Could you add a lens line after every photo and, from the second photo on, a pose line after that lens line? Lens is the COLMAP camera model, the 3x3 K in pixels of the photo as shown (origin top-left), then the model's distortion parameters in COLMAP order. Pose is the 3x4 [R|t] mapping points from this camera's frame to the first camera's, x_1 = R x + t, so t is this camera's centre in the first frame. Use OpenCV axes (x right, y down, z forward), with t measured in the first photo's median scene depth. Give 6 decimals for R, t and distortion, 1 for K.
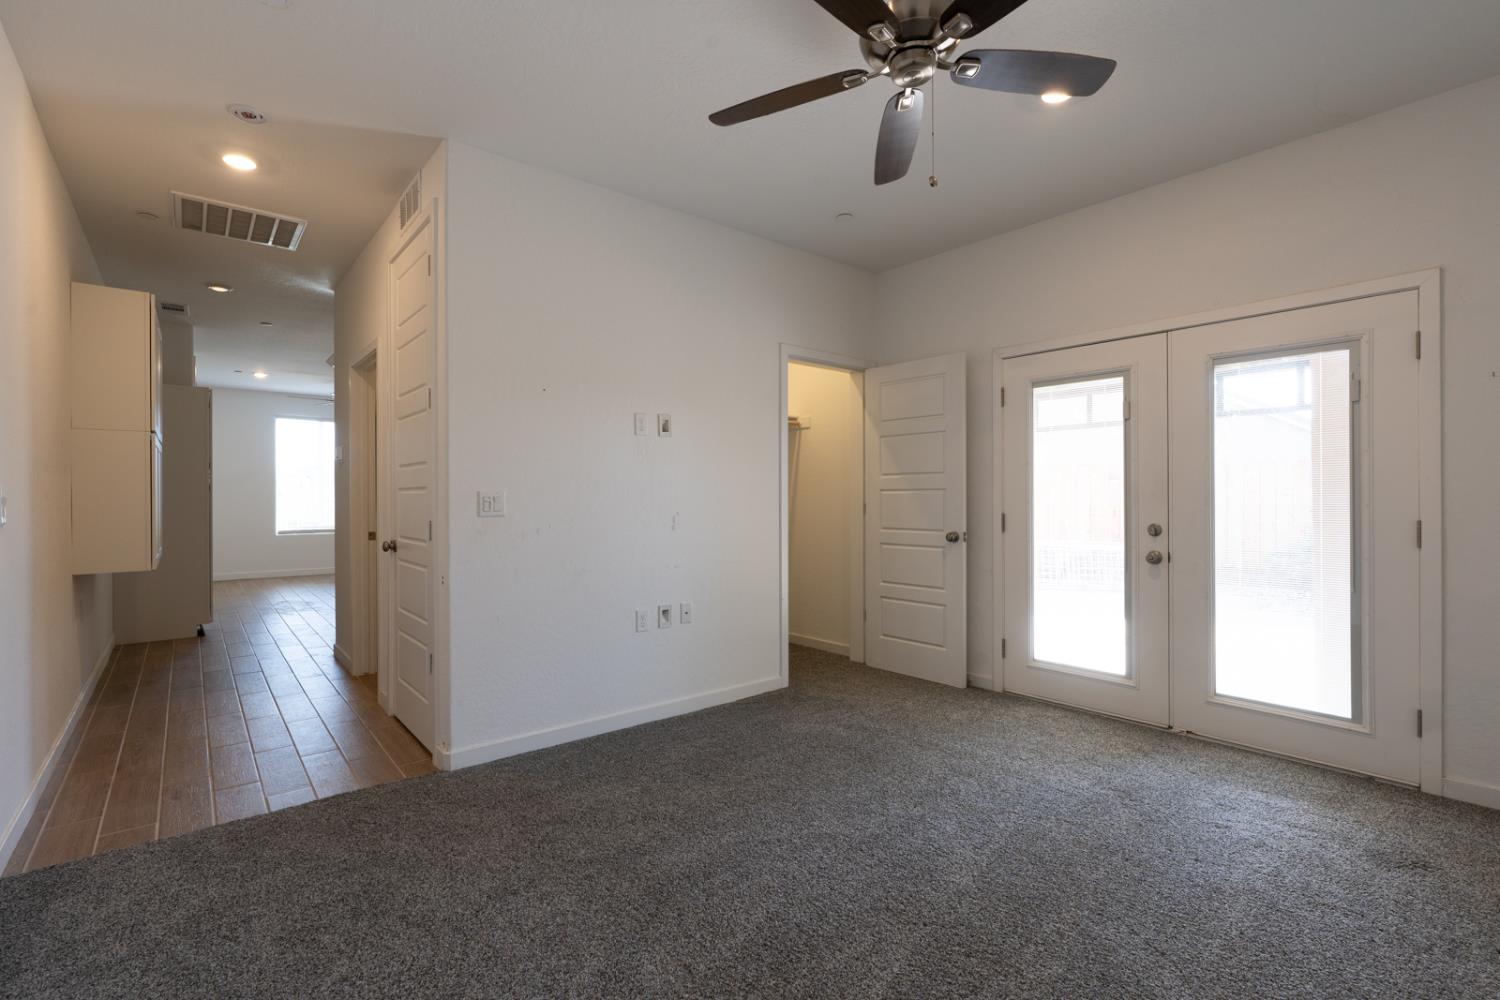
lens RADIAL K [[676.4, 0, 754.2], [0, 676.4, 496.4], [0, 0, 1]] dist [-0.007121, 0.000397]
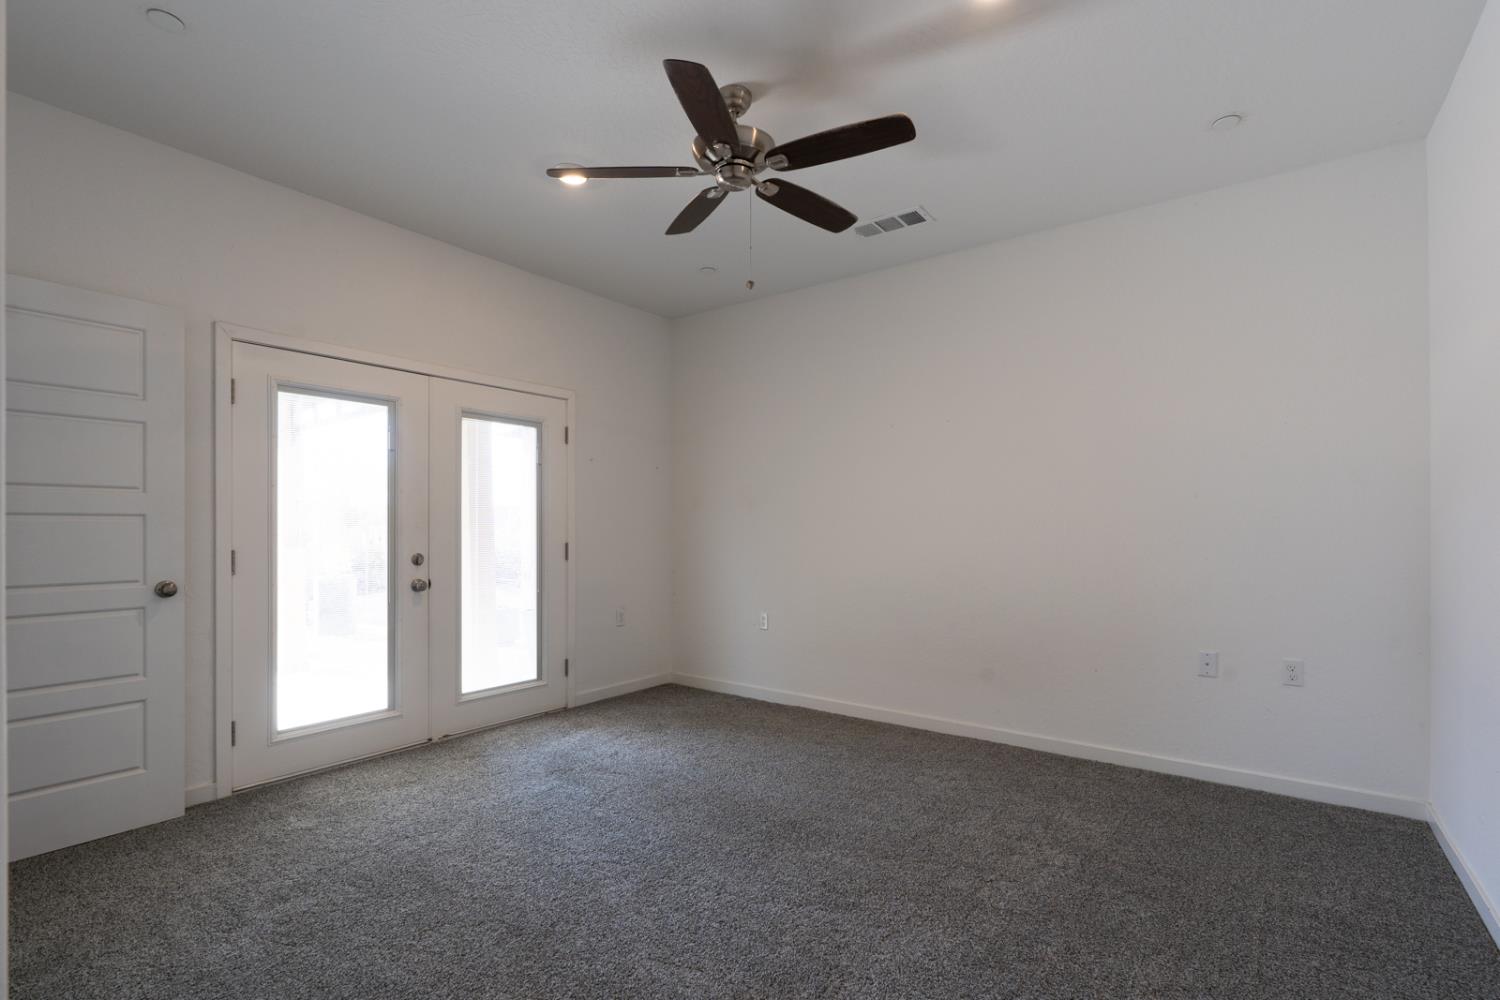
lens RADIAL K [[676.0, 0, 748.7], [0, 676.0, 537.1], [0, 0, 1]] dist [-0.000445, 0.000023]
pose [[-0.214633, -0.004454, 0.976685, -0.563658], [0.005617, 0.999967, 0.005794, 0.011782], [-0.976679, 0.006730, -0.214601, 0.734019]]
